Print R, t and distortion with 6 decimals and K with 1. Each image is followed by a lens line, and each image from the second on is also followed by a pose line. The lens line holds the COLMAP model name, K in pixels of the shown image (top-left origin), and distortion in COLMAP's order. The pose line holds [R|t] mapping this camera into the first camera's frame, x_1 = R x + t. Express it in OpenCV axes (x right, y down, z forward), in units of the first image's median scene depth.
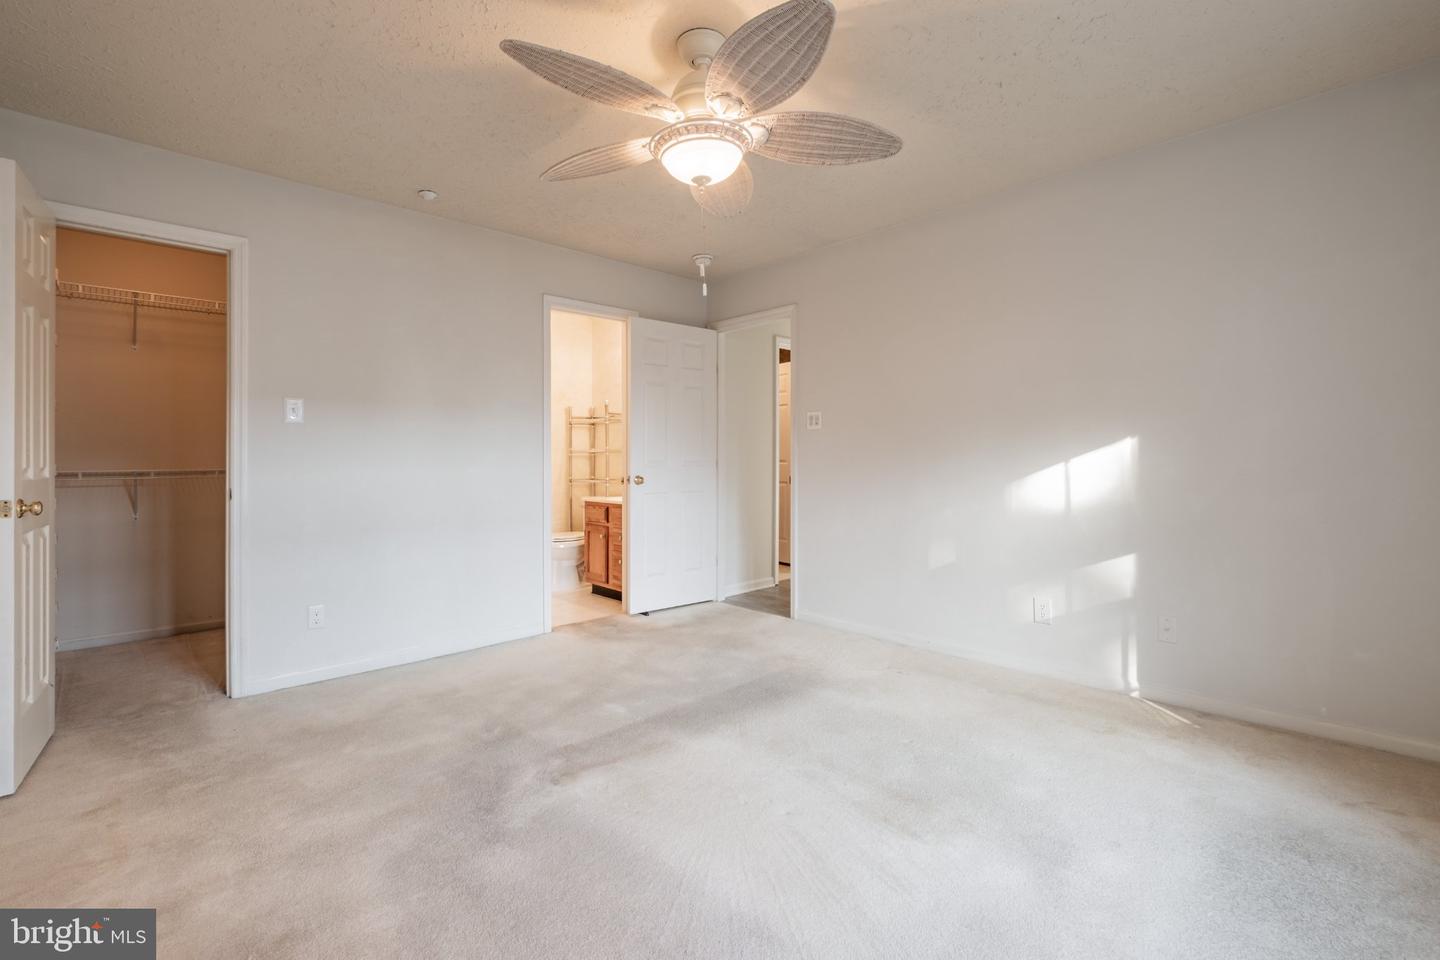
lens RADIAL K [[642.3, 0, 728.1], [0, 642.3, 462.2], [0, 0, 1]] dist [-0.000127, 0.000011]
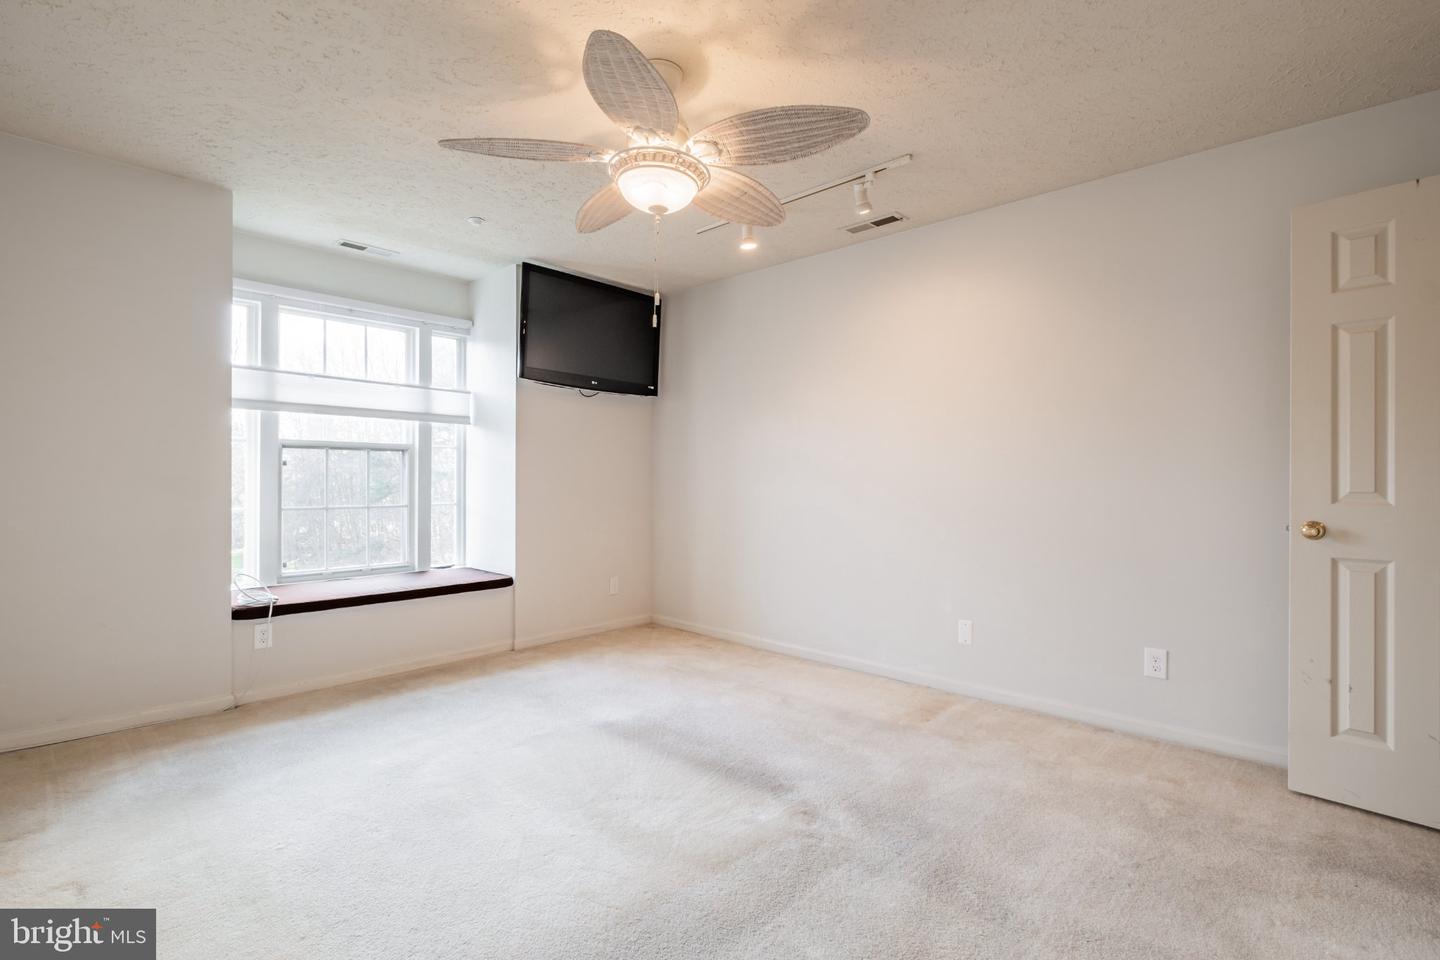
lens RADIAL K [[641.5, 0, 720.0], [0, 641.5, 480.0], [0, 0, 1]] dist [-0.000069, 0.000131]
pose [[-0.999480, -0.002268, -0.032160, -0.074187], [-0.002485, 0.999974, 0.006720, -0.012676], [0.032144, 0.006797, -0.999460, 1.392884]]
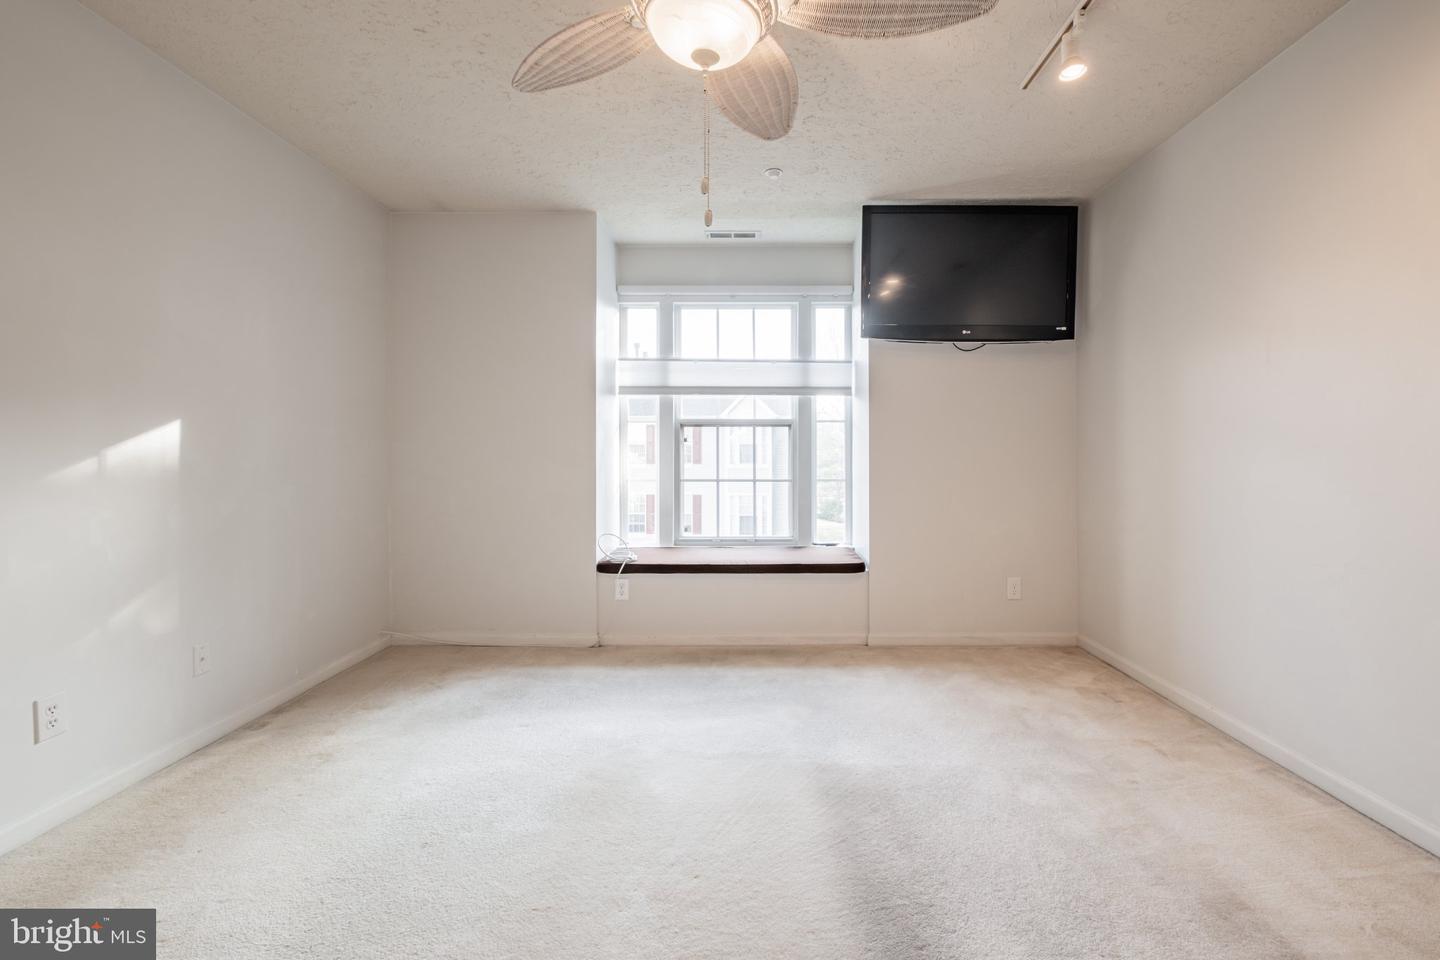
lens RADIAL K [[645.7, 0, 766.8], [0, 645.7, 454.5], [0, 0, 1]] dist [-0.000406, -0.000227]
pose [[-0.719529, 0.005324, 0.694442, -0.402991], [0.006188, 0.999980, -0.001255, 0.000270], [-0.694435, 0.003394, -0.719547, 1.012347]]
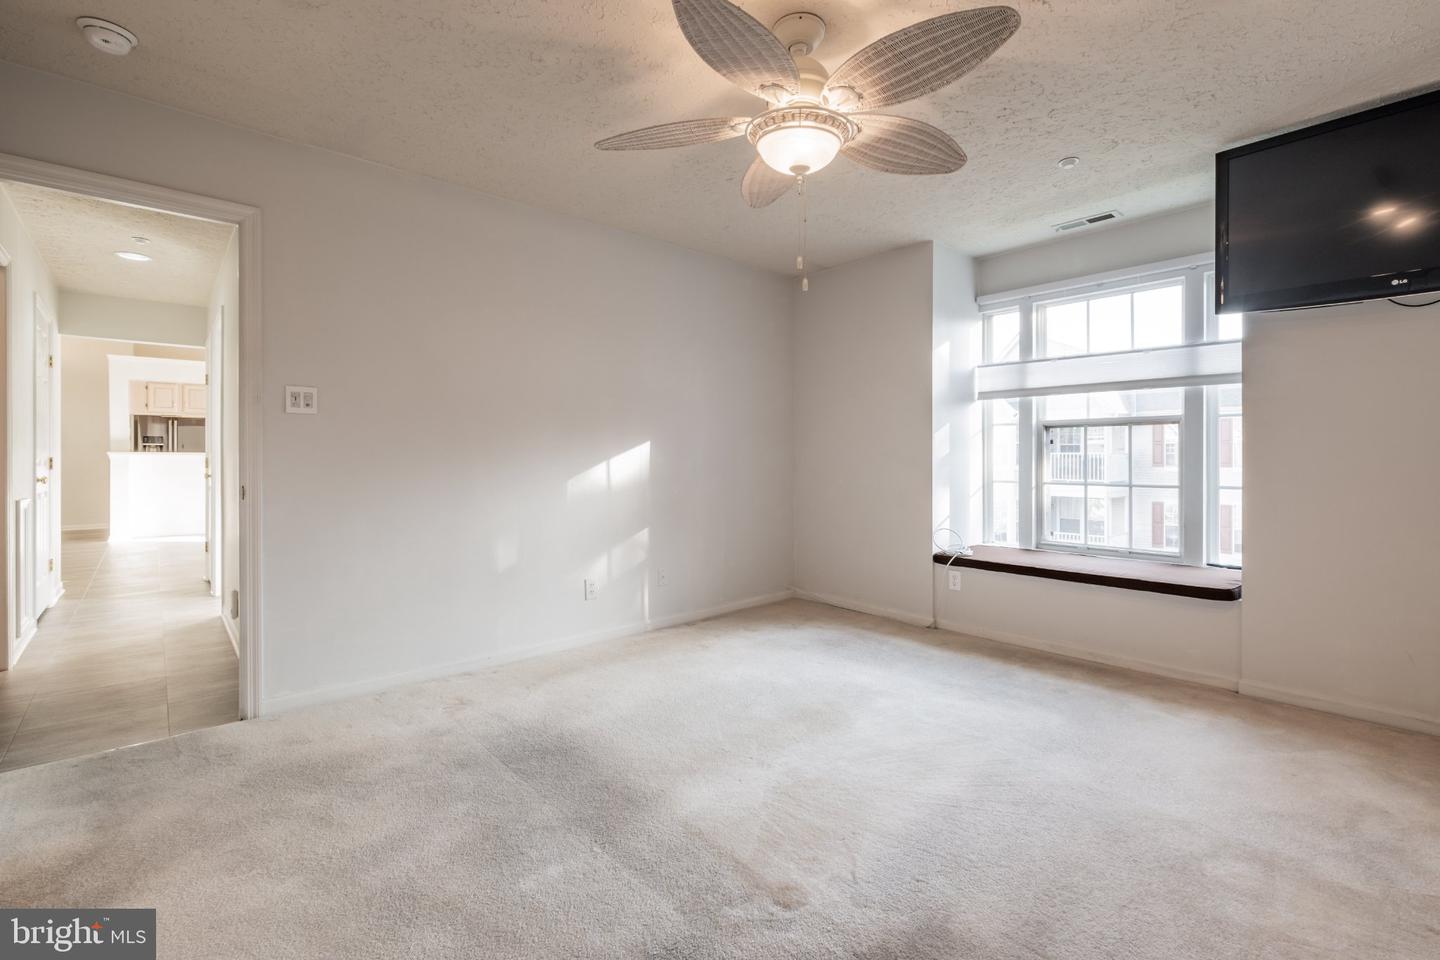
lens RADIAL K [[642.3, 0, 728.1], [0, 642.3, 462.2], [0, 0, 1]] dist [-0.000127, 0.000011]
pose [[0.033723, -0.003504, 0.999425, -0.701598], [0.007074, 0.999970, 0.003267, -0.000318], [-0.999406, 0.006960, 0.033747, 0.742981]]
